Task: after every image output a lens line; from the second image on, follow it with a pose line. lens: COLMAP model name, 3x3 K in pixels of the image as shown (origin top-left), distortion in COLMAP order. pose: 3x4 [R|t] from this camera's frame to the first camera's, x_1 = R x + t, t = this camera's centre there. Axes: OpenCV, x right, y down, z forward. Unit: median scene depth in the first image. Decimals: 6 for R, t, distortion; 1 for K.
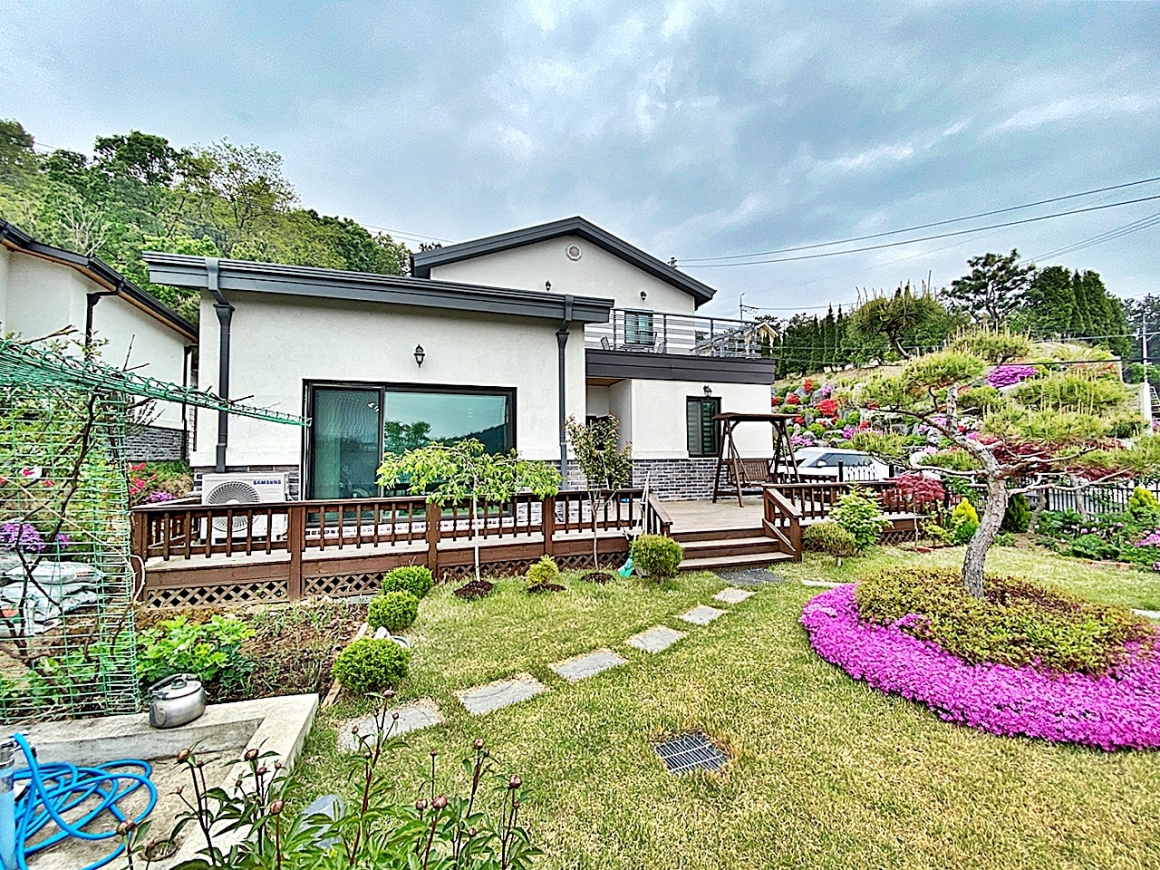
lens RADIAL K [[472.0, 0, 580.0], [0, 472.0, 435.0], [0, 0, 1]] dist [0.019458, -0.019762]
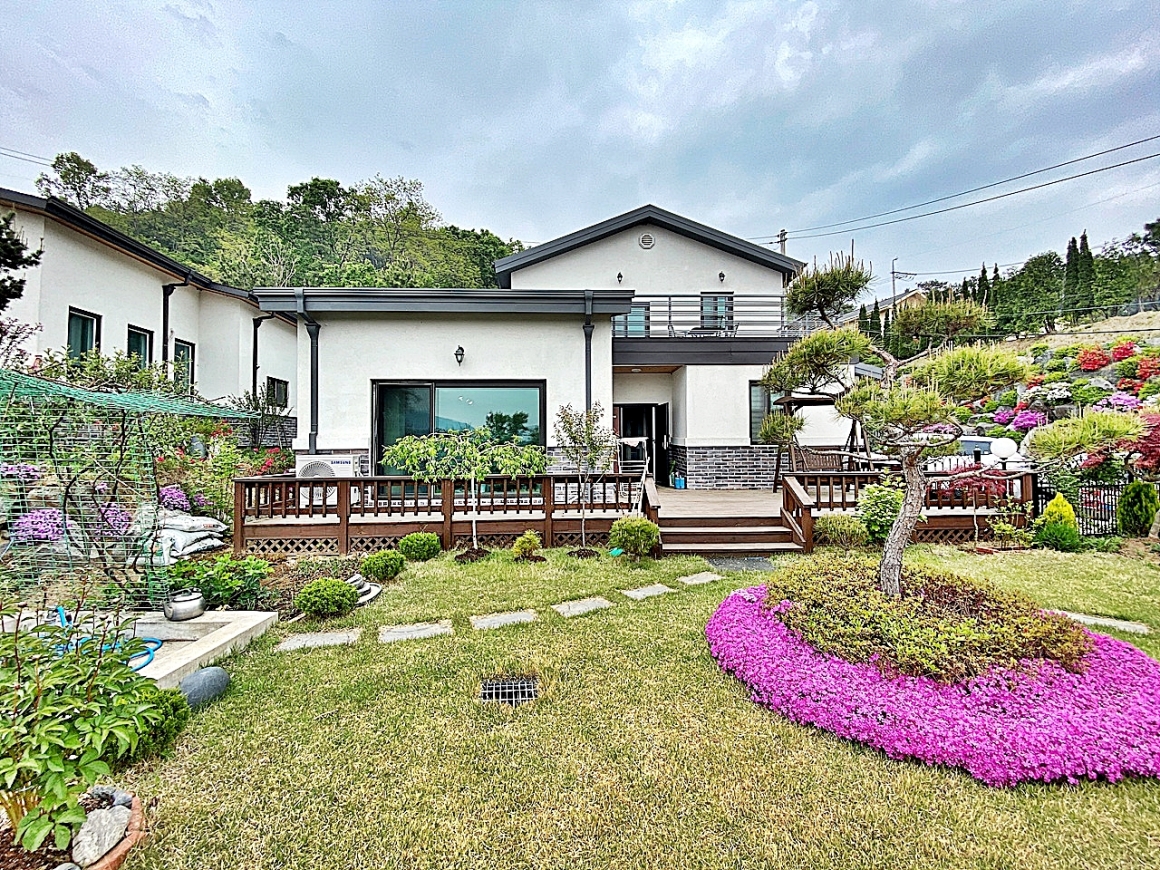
lens RADIAL K [[465.6, 0, 577.9], [0, 465.6, 438.3], [0, 0, 1]] dist [0.022984, -0.021682]
pose [[0.960278, -0.002017, -0.279039, 0.202667], [0.010773, 0.999496, 0.029848, 0.003045], [0.278838, -0.031668, 0.959816, -0.013868]]
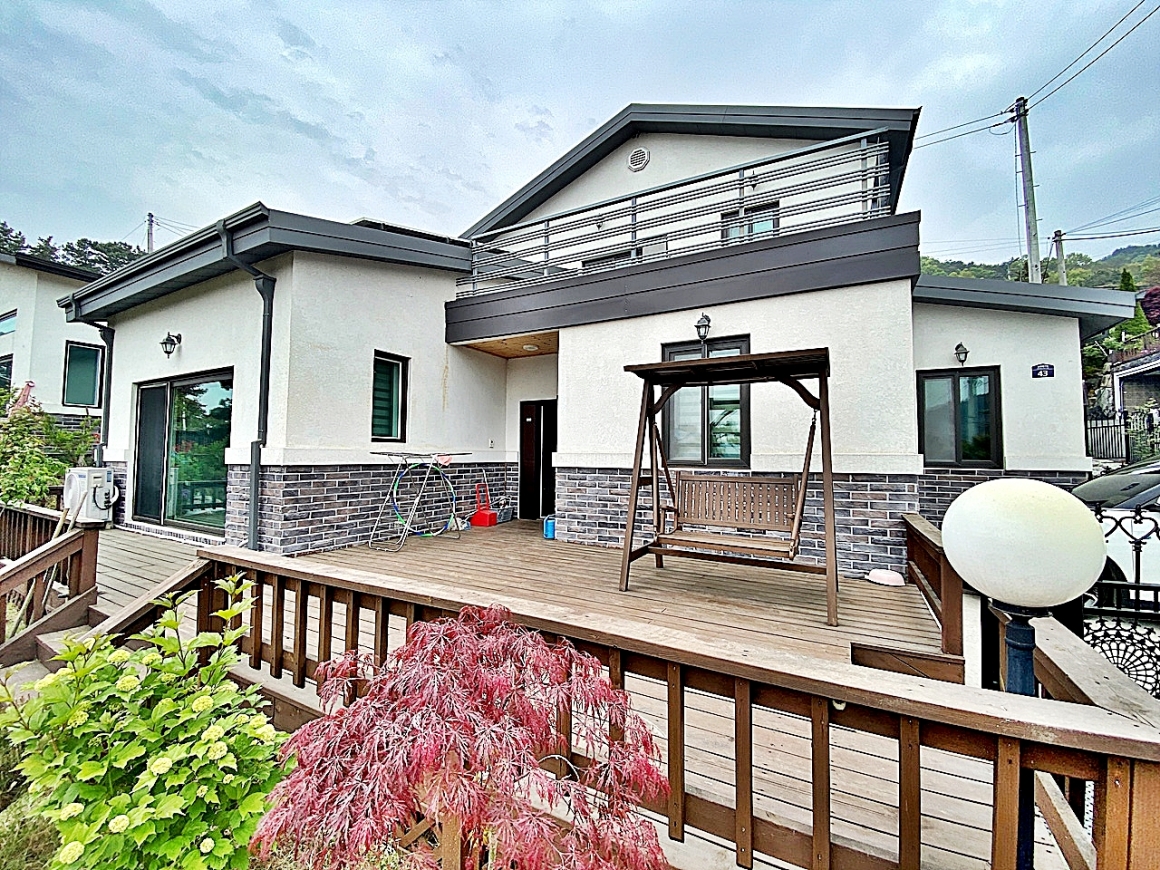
lens RADIAL K [[472.0, 0, 580.0], [0, 472.0, 435.0], [0, 0, 1]] dist [0.019458, -0.019762]
pose [[0.684652, -0.019363, -0.728613, 0.689744], [0.019675, 0.999774, -0.008081, 0.021863], [0.728604, -0.008803, 0.684878, 0.769803]]
